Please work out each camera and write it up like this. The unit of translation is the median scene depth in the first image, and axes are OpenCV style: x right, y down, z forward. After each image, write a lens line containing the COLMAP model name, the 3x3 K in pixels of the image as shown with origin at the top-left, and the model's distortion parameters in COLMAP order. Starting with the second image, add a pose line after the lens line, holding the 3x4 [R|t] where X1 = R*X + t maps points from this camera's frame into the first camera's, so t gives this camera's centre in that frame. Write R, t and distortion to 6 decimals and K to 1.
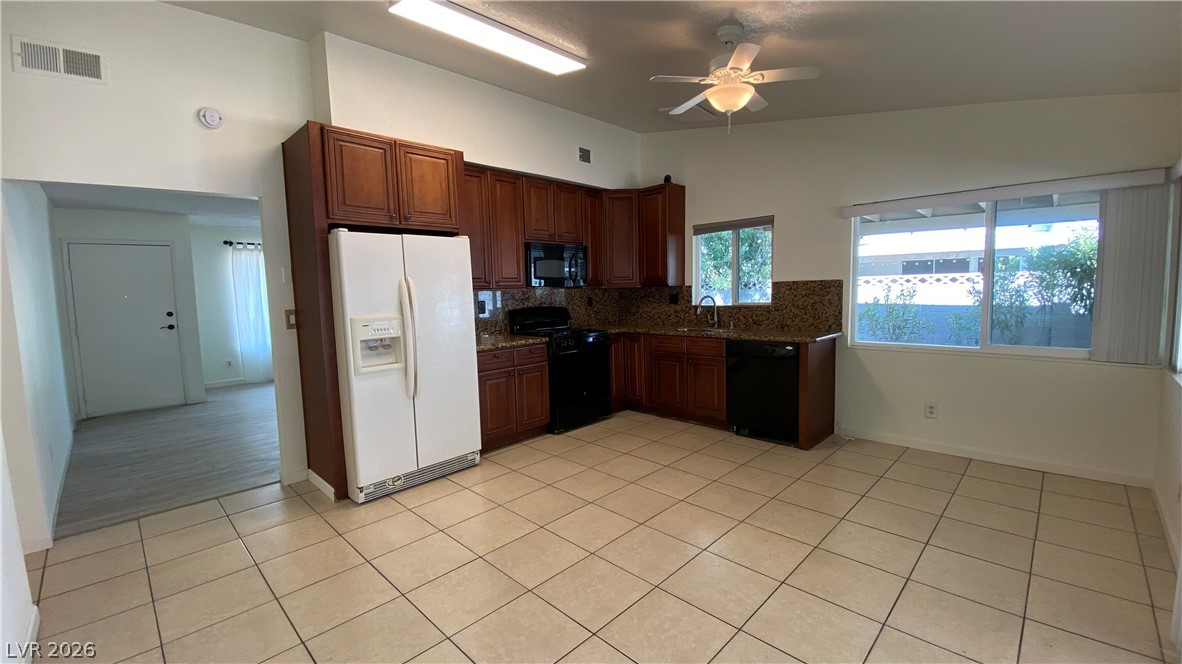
lens RADIAL K [[480.5, 0, 582.9], [0, 480.5, 331.8], [0, 0, 1]] dist [0.011650, -0.017200]
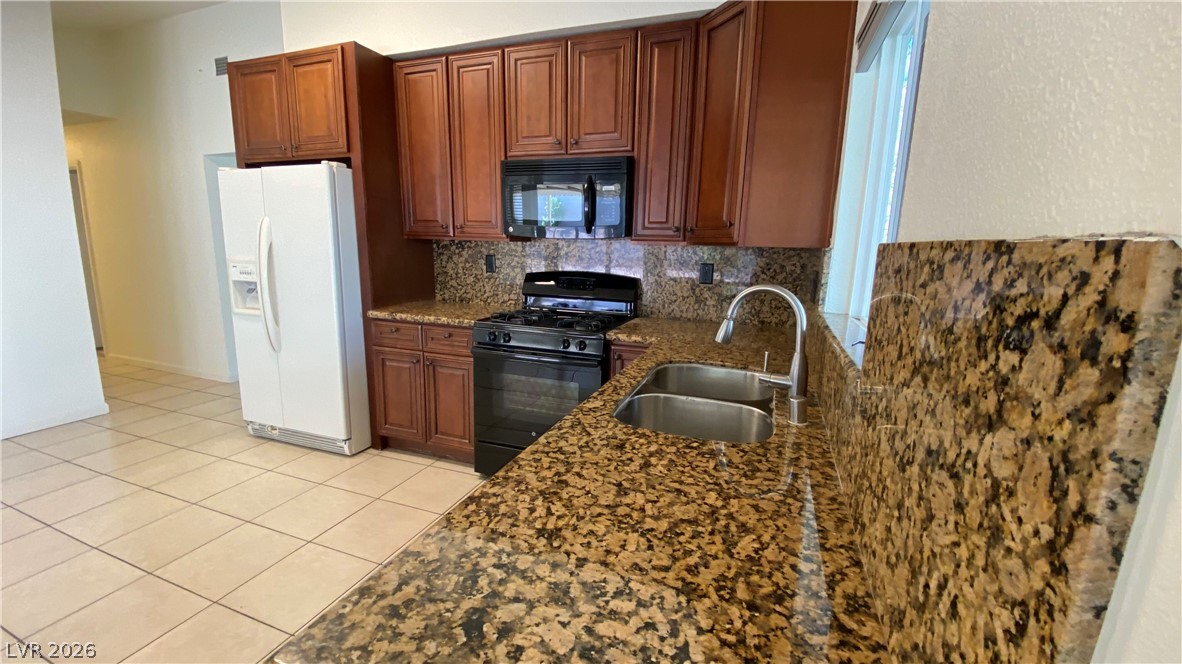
lens RADIAL K [[480.5, 0, 587.6], [0, 480.5, 329.7], [0, 0, 1]] dist [0.011650, -0.017200]
pose [[0.410851, 0.199268, -0.889659, 0.476803], [-0.116996, 0.979277, 0.165312, -0.084740], [0.904164, 0.036168, 0.425651, 0.783291]]
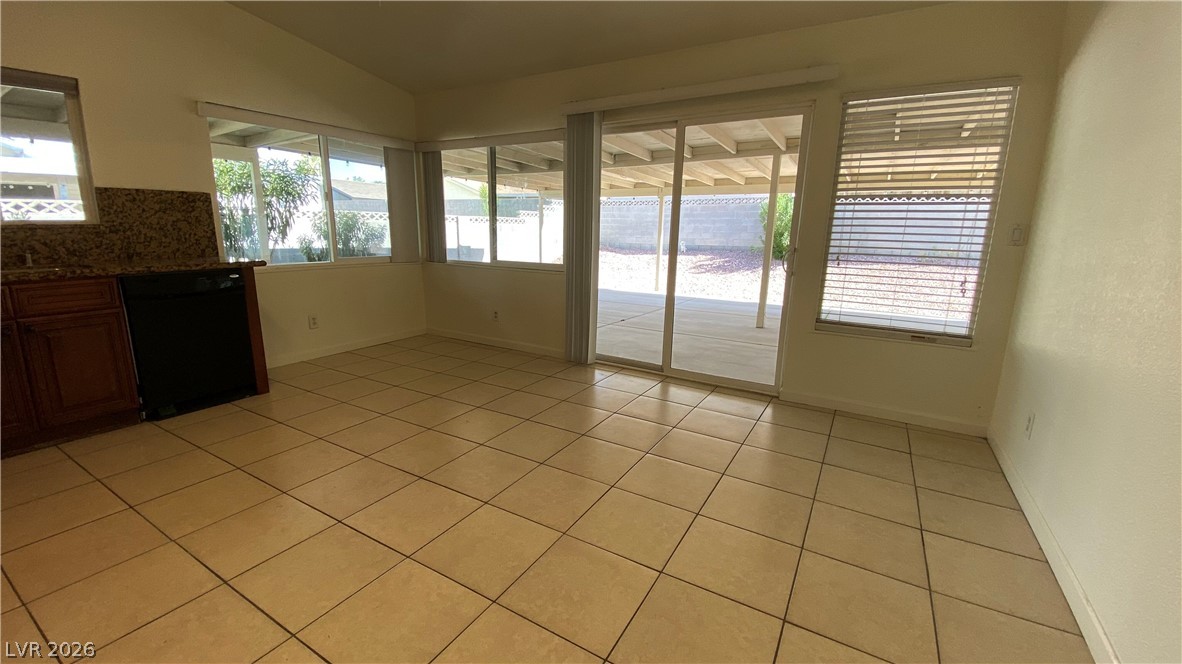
lens RADIAL K [[480.5, 0, 598.9], [0, 480.5, 333.9], [0, 0, 1]] dist [0.011650, -0.017200]
pose [[-0.266678, -0.185460, 0.945773, -0.397721], [0.076571, 0.974132, 0.212612, 0.003571], [-0.960739, 0.129118, -0.245579, 0.501773]]
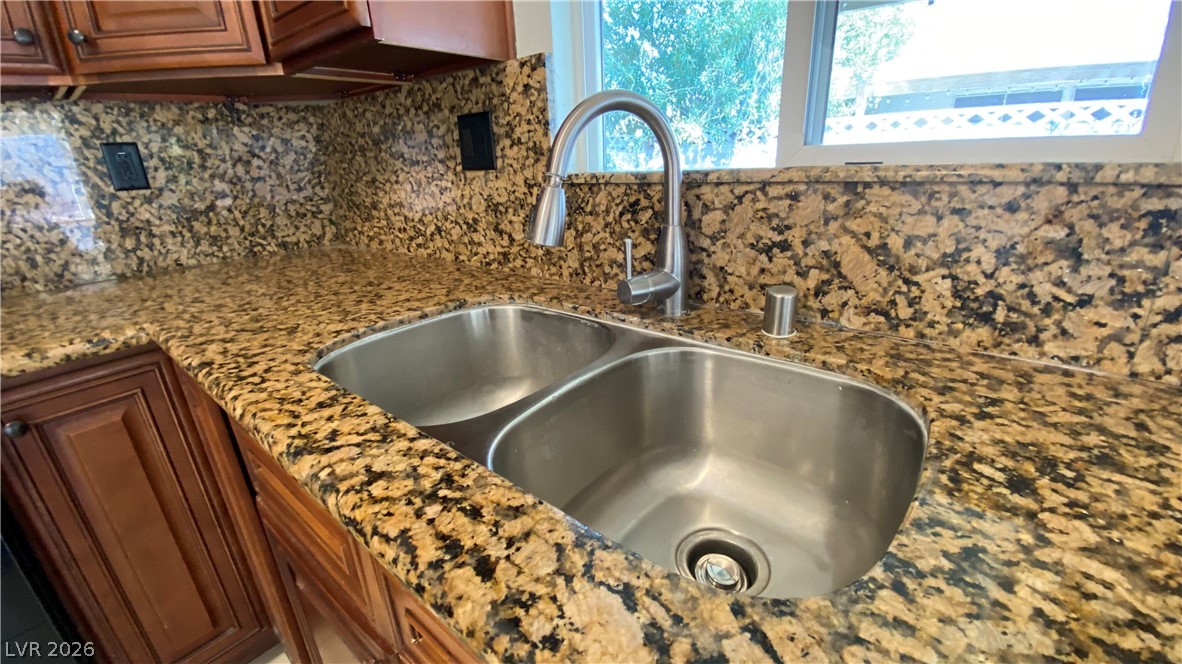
lens RADIAL K [[480.5, 0, 594.9], [0, 480.5, 335.1], [0, 0, 1]] dist [0.011650, -0.017200]
pose [[0.995535, -0.045630, 0.082632, 0.240269], [0.022473, 0.964802, 0.262016, -0.046269], [-0.091679, -0.258989, 0.961519, 0.859397]]
